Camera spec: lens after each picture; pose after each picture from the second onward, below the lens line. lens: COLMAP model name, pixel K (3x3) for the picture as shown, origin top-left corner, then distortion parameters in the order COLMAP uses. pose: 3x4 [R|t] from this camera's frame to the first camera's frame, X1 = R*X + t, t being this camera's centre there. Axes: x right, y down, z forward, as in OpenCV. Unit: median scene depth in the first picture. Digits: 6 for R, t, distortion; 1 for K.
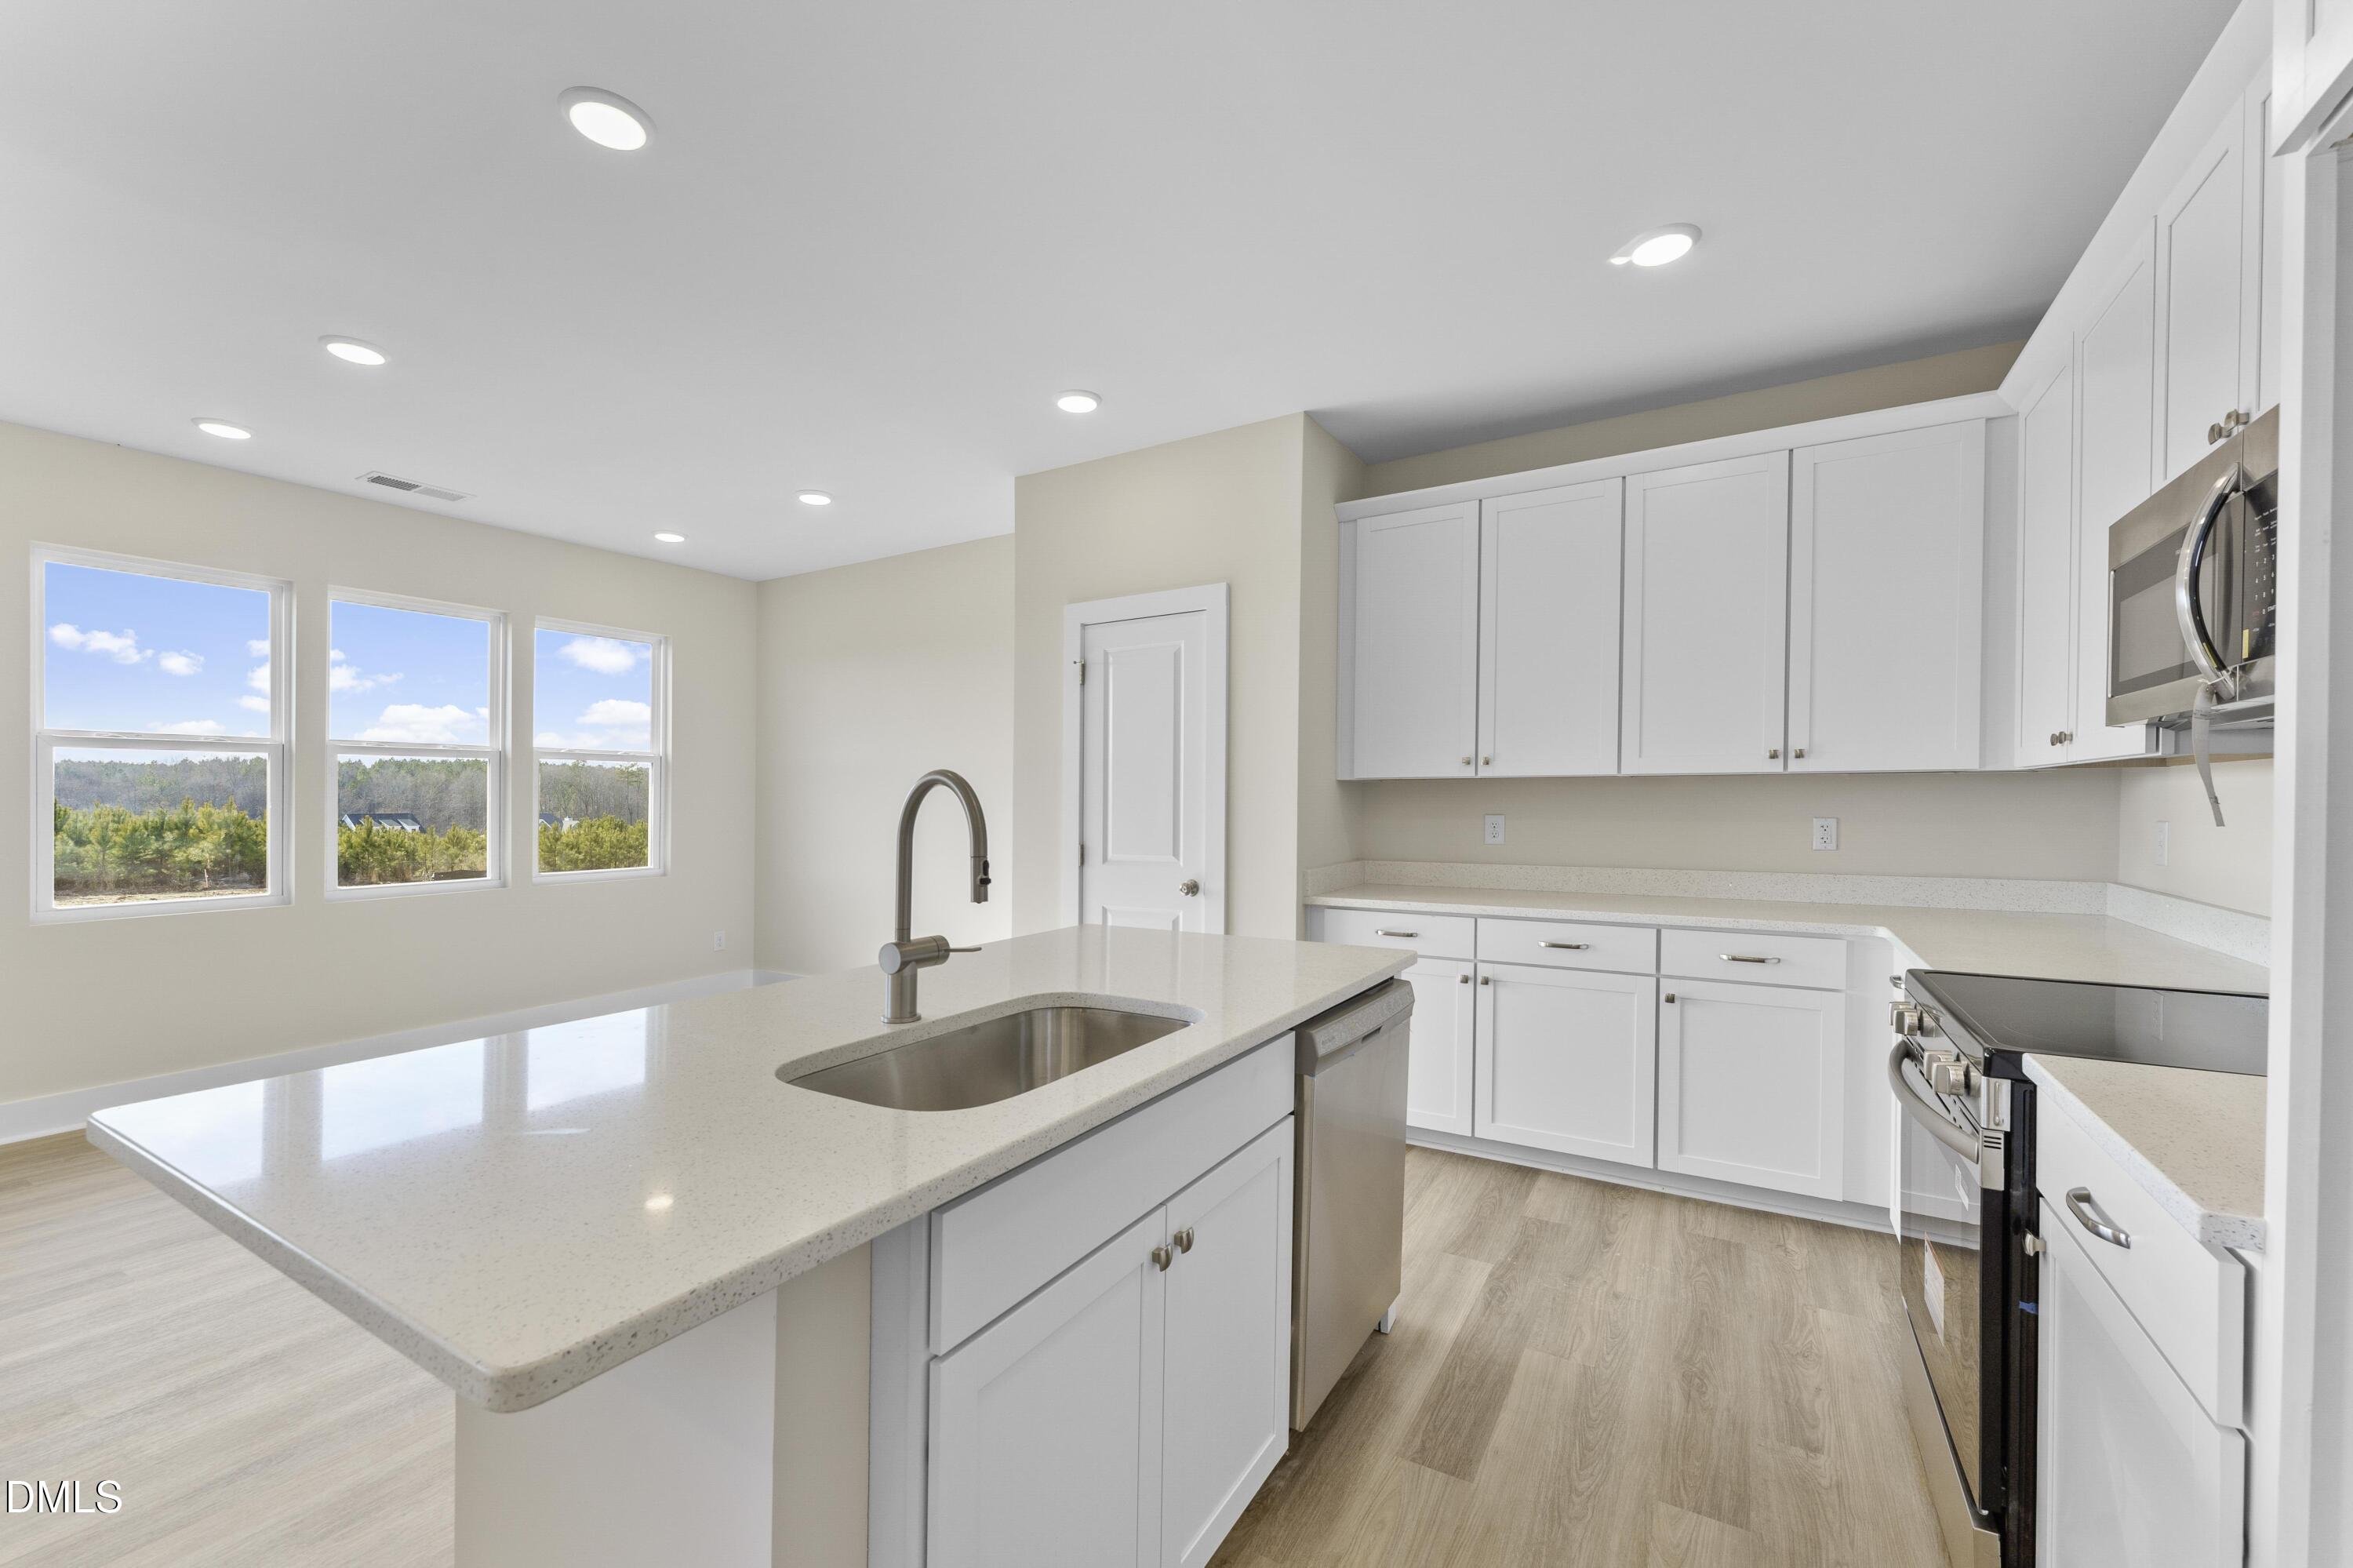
lens RADIAL K [[947.3, 0, 1165.7], [0, 947.3, 809.4], [0, 0, 1]] dist [-0.000620, -0.000079]
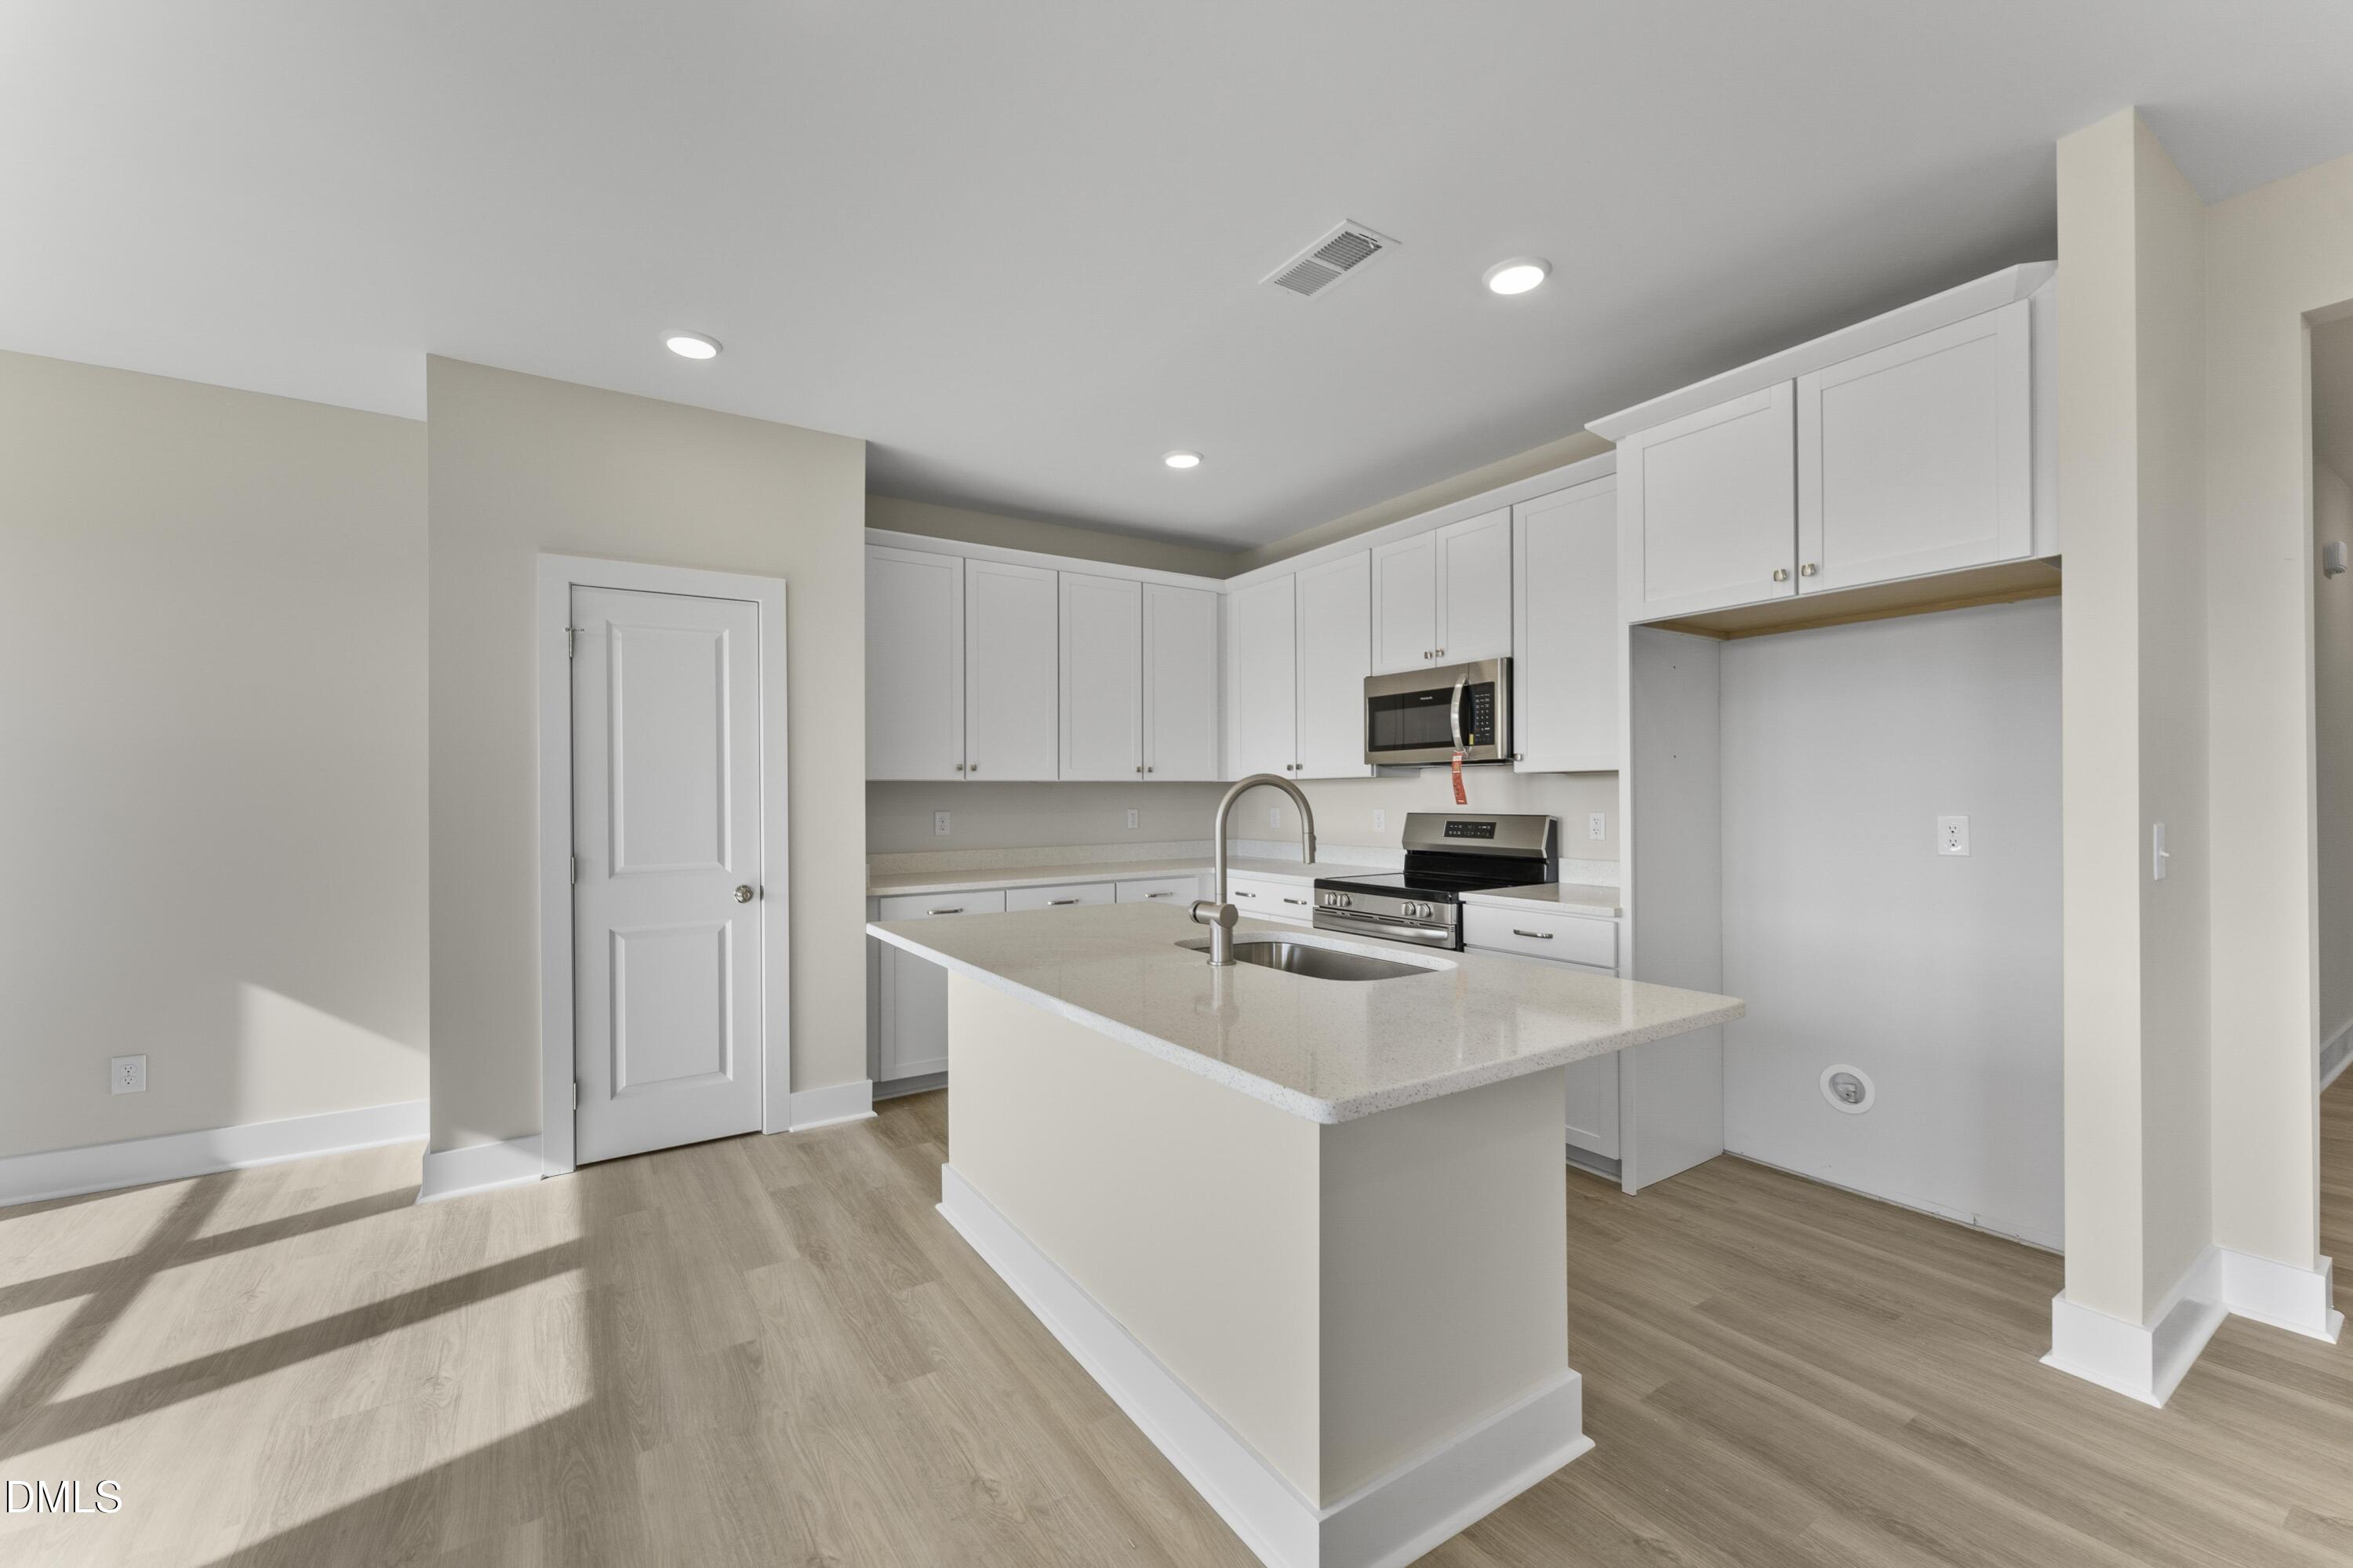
lens RADIAL K [[932.5, 0, 1163.1], [0, 932.5, 812.2], [0, 0, 1]] dist [0.000093, -0.000056]
pose [[0.440078, -0.015916, 0.897818, -1.050810], [0.016254, 0.999820, 0.009757, -0.000184], [-0.897812, 0.010300, 0.440258, 0.365716]]
